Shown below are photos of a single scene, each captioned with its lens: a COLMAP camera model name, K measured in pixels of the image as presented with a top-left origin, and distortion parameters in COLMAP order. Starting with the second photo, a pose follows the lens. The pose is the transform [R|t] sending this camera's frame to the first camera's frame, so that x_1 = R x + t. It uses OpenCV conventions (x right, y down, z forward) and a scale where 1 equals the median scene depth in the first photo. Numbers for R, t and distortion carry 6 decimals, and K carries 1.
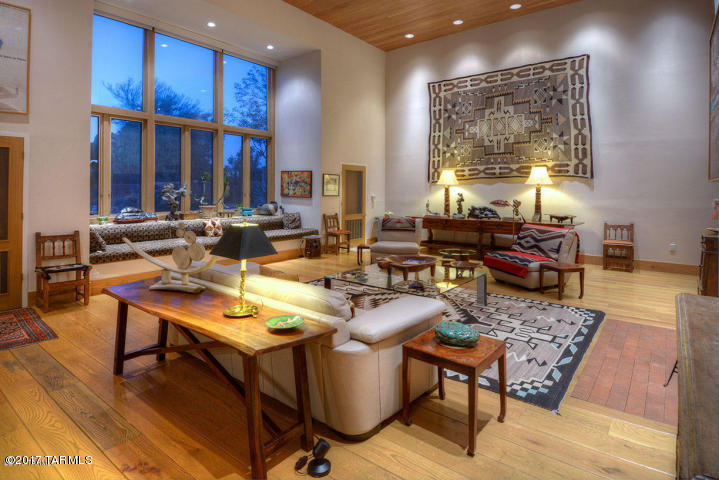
lens RADIAL K [[376.6, 0, 348.1], [0, 376.6, 192.9], [0, 0, 1]] dist [-0.001660, -0.003509]
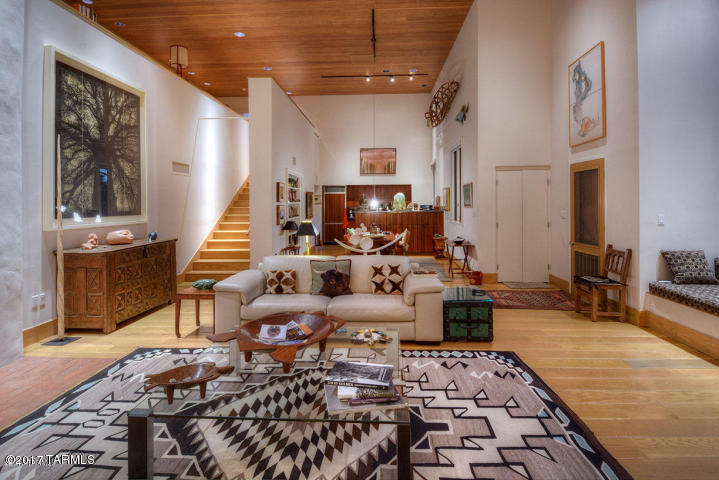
lens RADIAL K [[380.3, 0, 353.2], [0, 380.3, 204.0], [0, 0, 1]] dist [0.021317, -0.022134]
pose [[-0.800416, 0.001469, -0.599444, 0.263342], [-0.001123, 0.999992, 0.003950, -0.008852], [0.599445, 0.003835, -0.800407, 0.931465]]
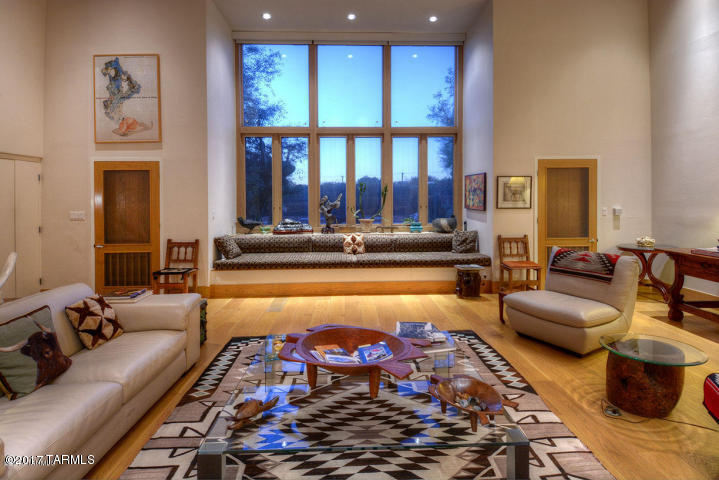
lens RADIAL K [[380.3, 0, 369.2], [0, 380.3, 205.2], [0, 0, 1]] dist [0.021317, -0.022134]
pose [[0.679469, -0.000508, -0.733704, 0.330376], [0.005985, 0.999970, 0.004850, -0.003531], [0.733680, -0.007687, 0.679452, 0.416918]]
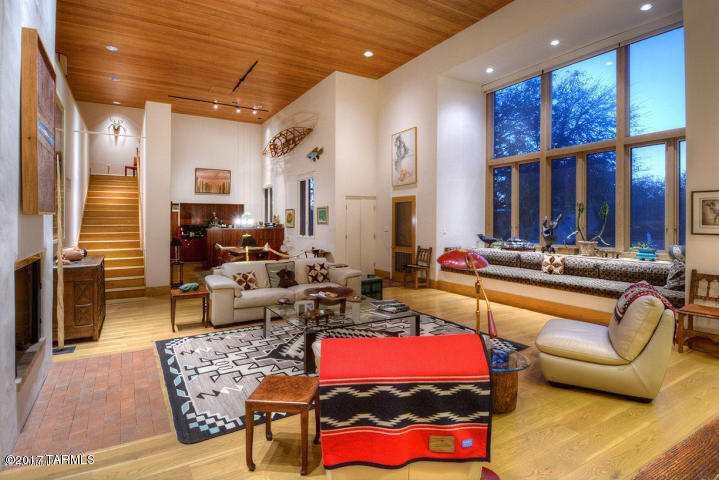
lens RADIAL K [[380.3, 0, 355.0], [0, 380.3, 221.8], [0, 0, 1]] dist [0.021317, -0.022134]
pose [[-0.322848, -0.001065, -0.946450, 0.677411], [-0.006079, 0.999981, 0.000948, -0.008599], [0.946431, 0.006059, -0.322849, 0.848901]]
